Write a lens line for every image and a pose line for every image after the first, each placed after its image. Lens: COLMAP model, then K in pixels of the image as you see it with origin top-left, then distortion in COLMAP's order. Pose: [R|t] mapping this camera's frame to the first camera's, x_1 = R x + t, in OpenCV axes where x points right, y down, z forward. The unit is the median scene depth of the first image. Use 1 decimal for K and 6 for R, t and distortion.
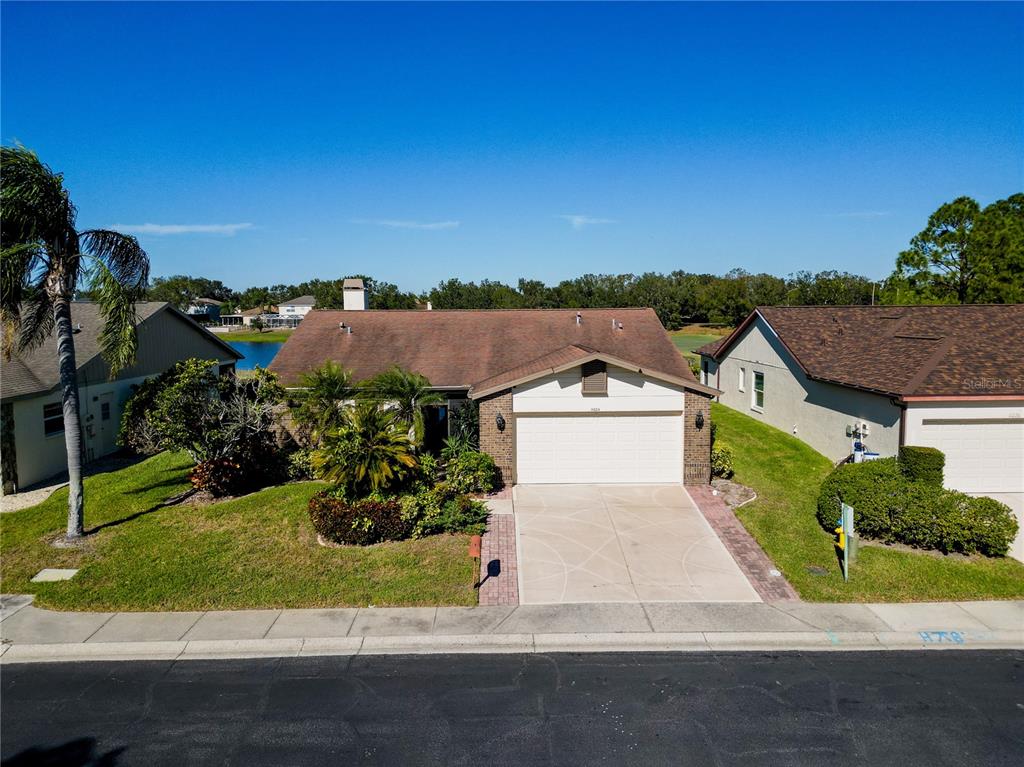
lens RADIAL K [[722.9, 0, 512.0], [0, 722.9, 383.5], [0, 0, 1]] dist [0.071389, -0.068418]
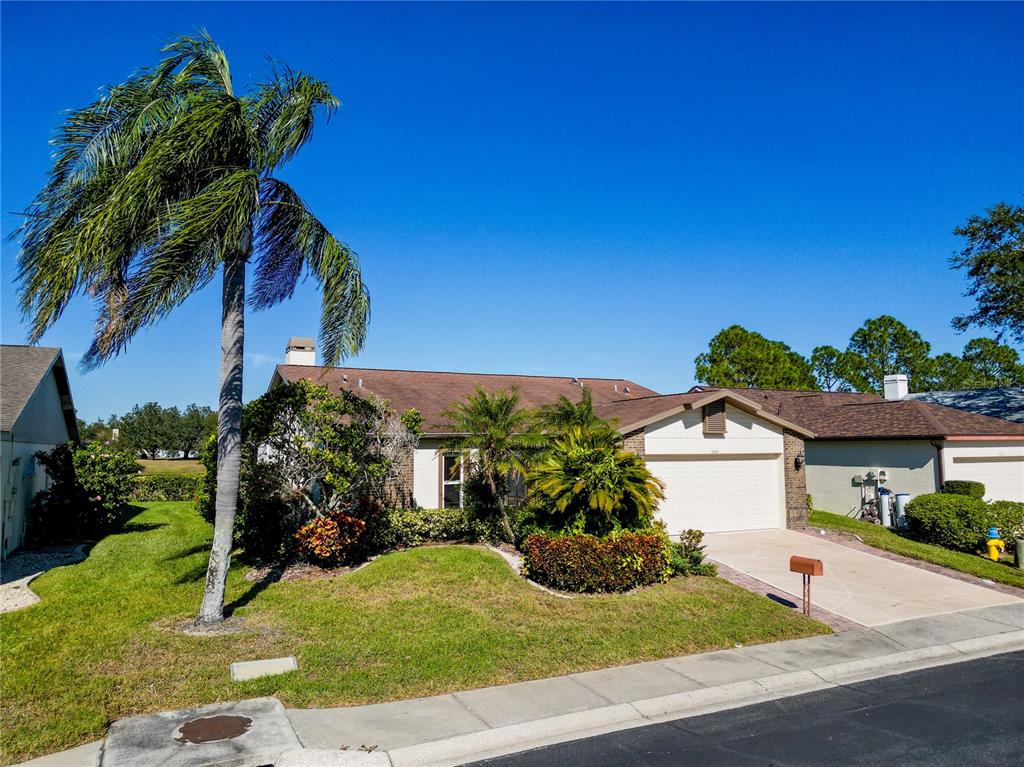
lens RADIAL K [[722.9, 0, 512.0], [0, 722.9, 383.5], [0, 0, 1]] dist [0.071389, -0.068418]
pose [[0.904645, 0.039396, 0.424342, -0.551474], [0.043049, 0.982177, -0.182962, 0.114428], [-0.423987, 0.183783, 0.886825, 0.245317]]
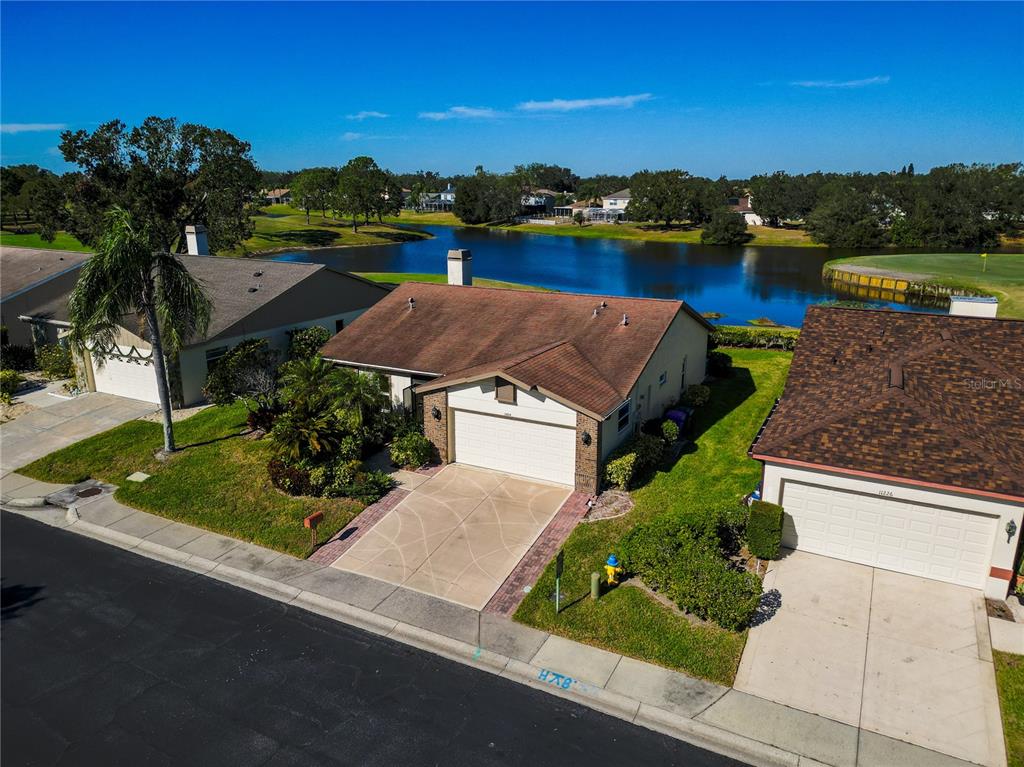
lens RADIAL K [[722.9, 0, 512.0], [0, 722.9, 383.5], [0, 0, 1]] dist [0.071389, -0.068418]
pose [[0.878796, 0.135056, -0.457687, 0.664450], [-0.057488, 0.982092, 0.179418, -0.228875], [0.473722, -0.131360, 0.870823, -0.012479]]
